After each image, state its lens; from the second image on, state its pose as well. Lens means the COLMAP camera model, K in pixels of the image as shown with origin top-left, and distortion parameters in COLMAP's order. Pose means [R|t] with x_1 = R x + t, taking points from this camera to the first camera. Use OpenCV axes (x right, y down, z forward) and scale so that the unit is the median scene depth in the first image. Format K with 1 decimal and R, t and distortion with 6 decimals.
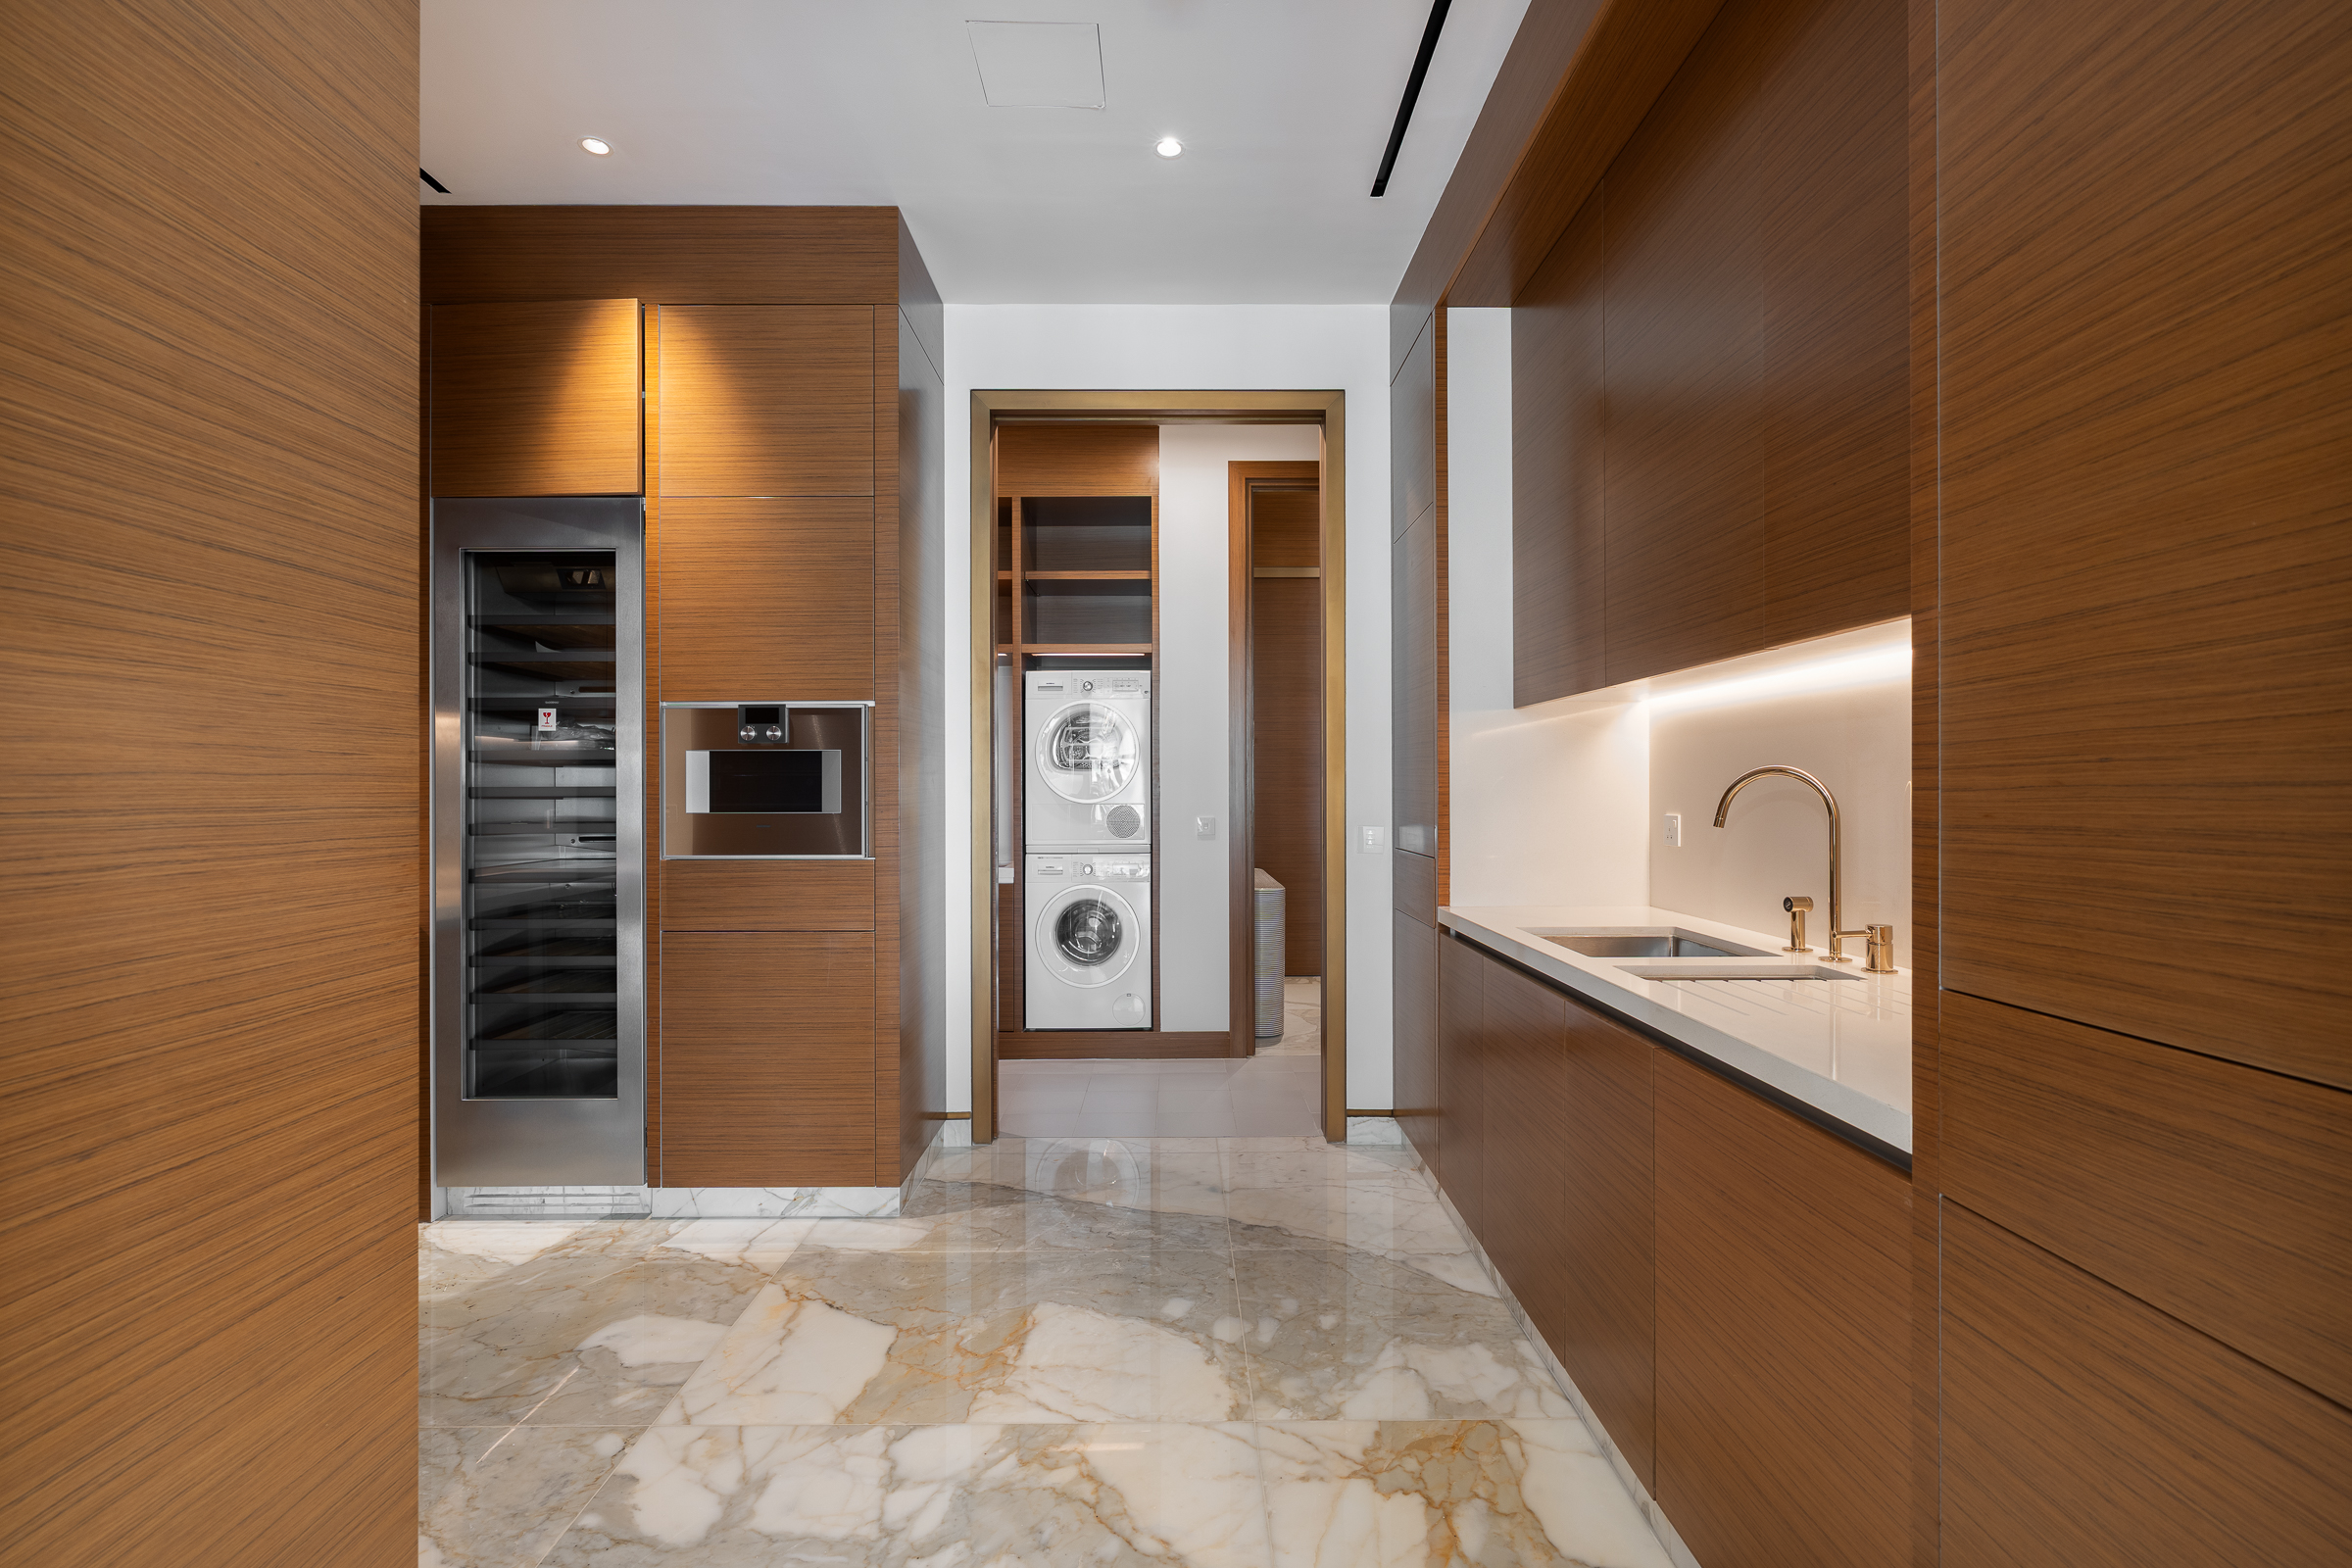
lens RADIAL K [[1073.4, 0, 1177.1], [0, 1073.4, 786.0], [0, 0, 1]] dist [-0.003812, 0.001011]
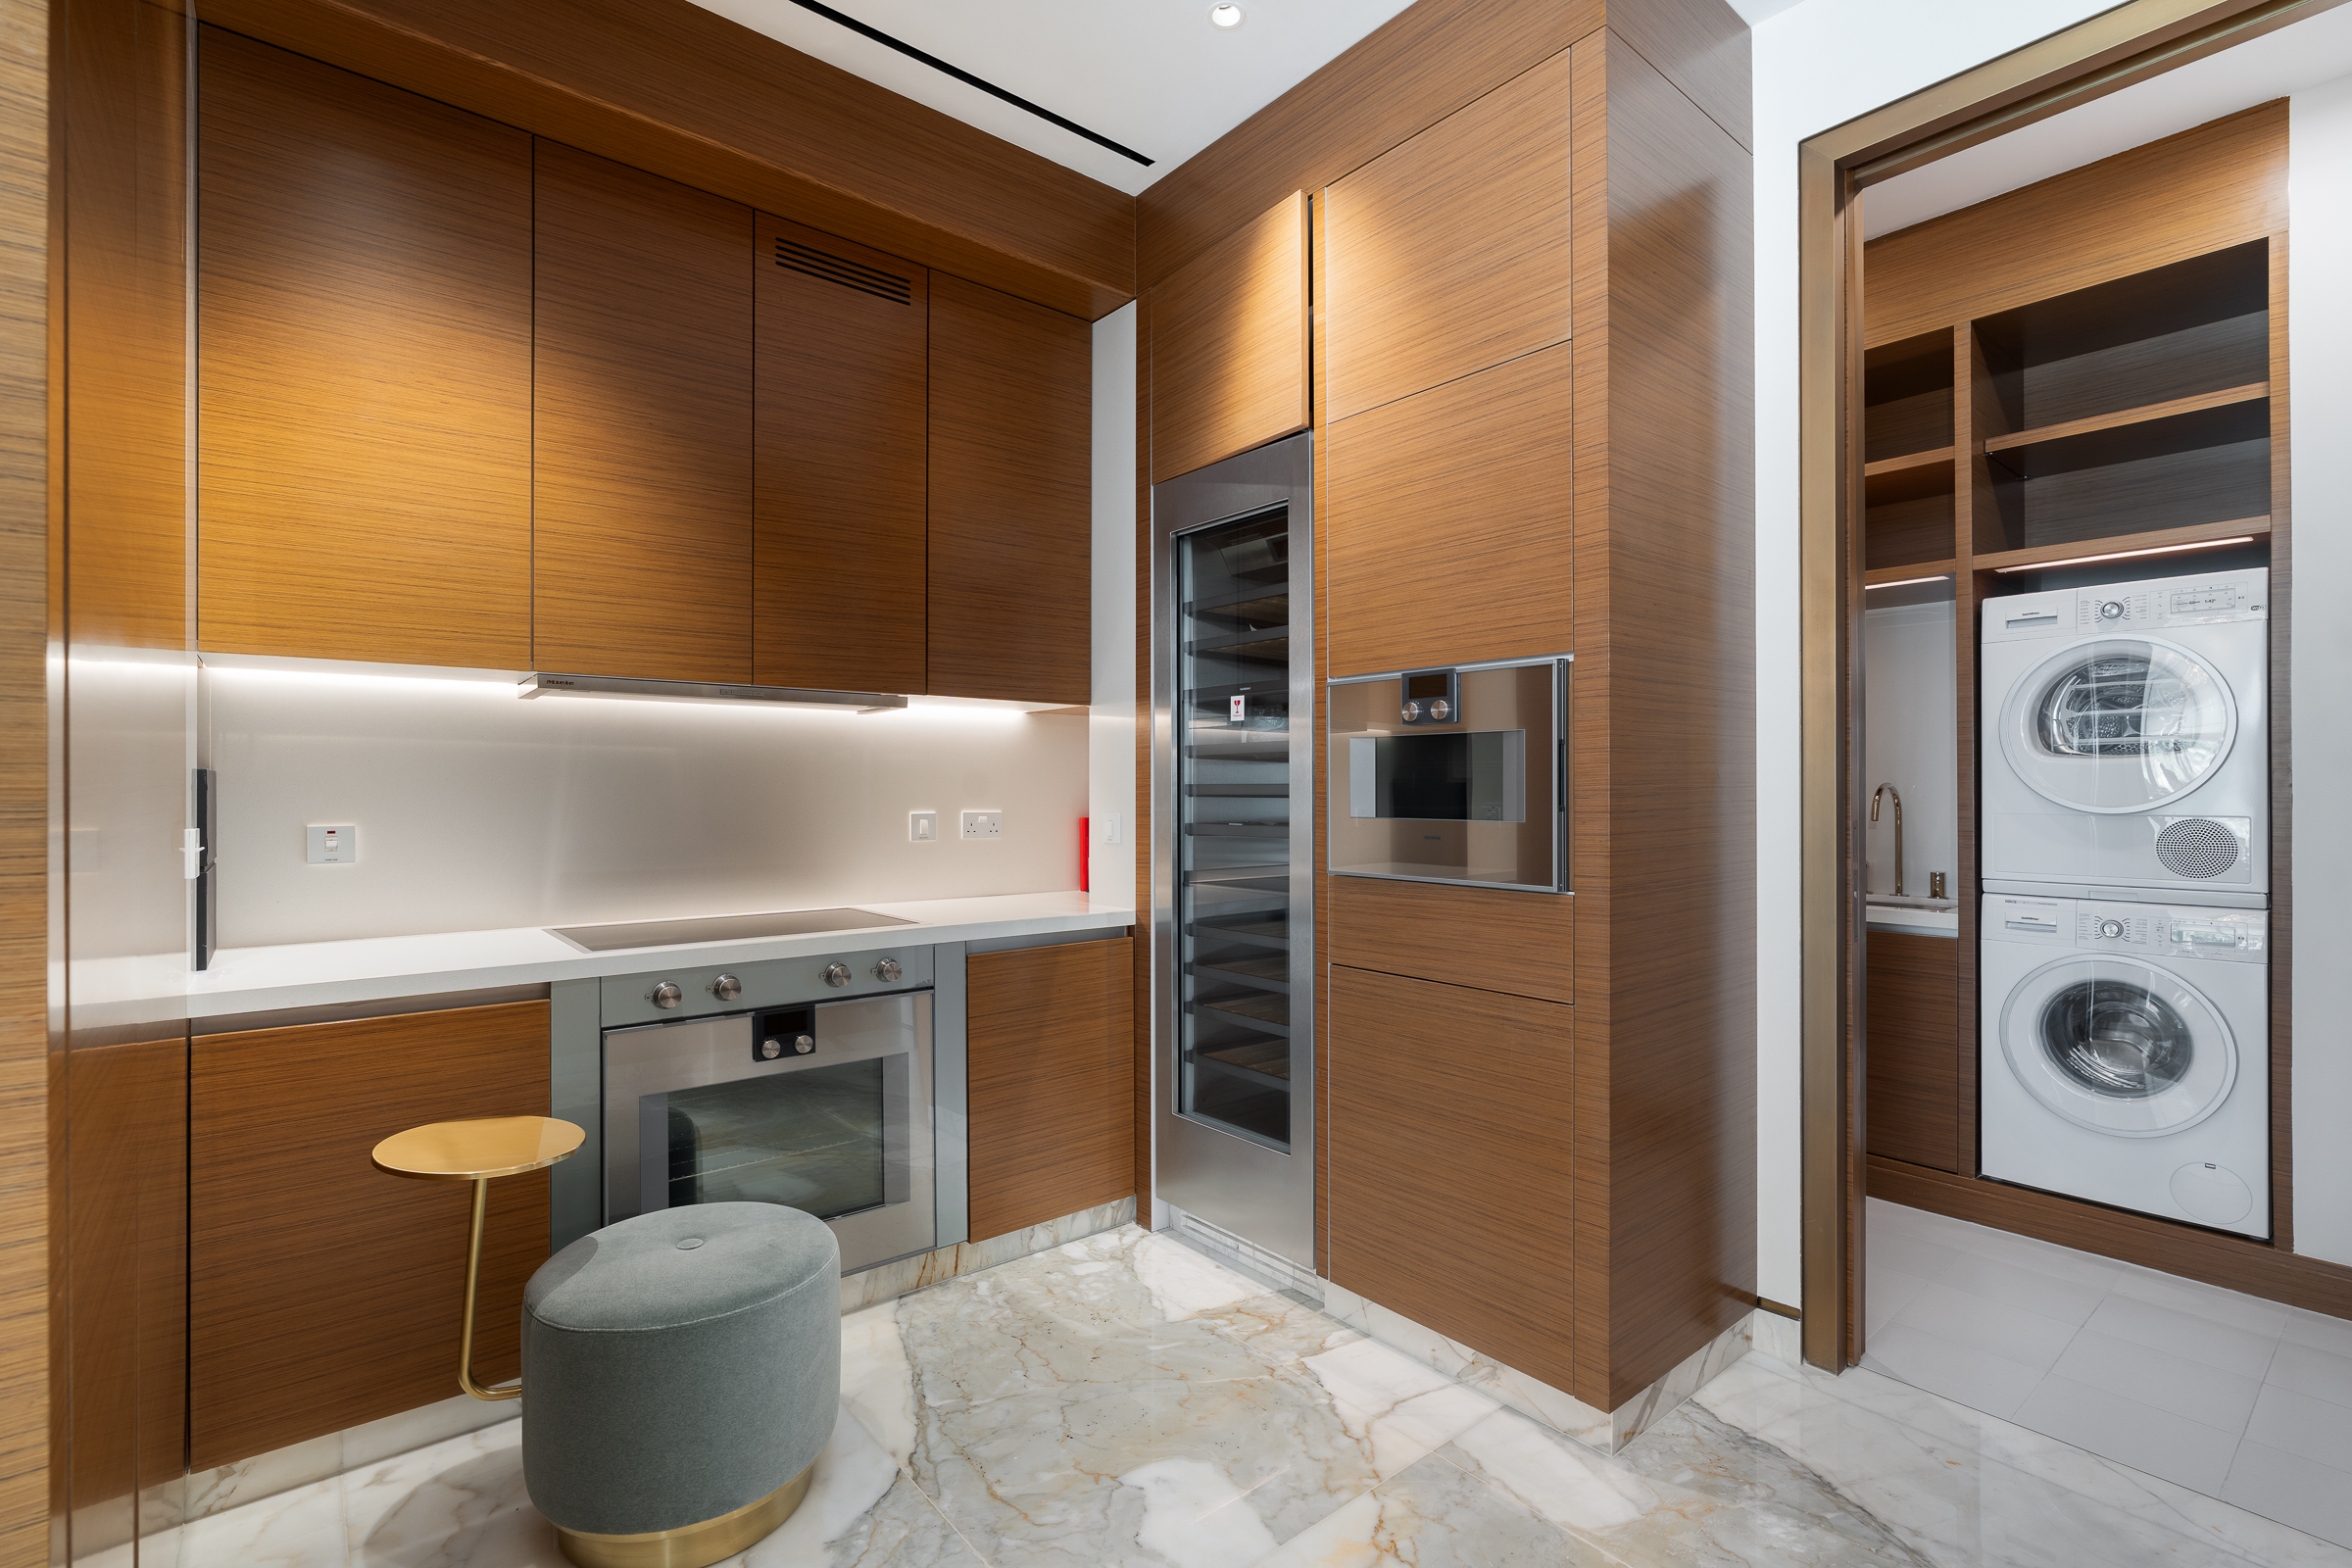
lens RADIAL K [[1073.4, 0, 1175.4], [0, 1073.4, 780.6], [0, 0, 1]] dist [-0.003812, 0.001011]
pose [[0.633926, -0.001878, -0.773391, 0.069261], [-0.000869, 0.999995, -0.003141, 0.001258], [0.773393, 0.002663, 0.633921, 0.393206]]
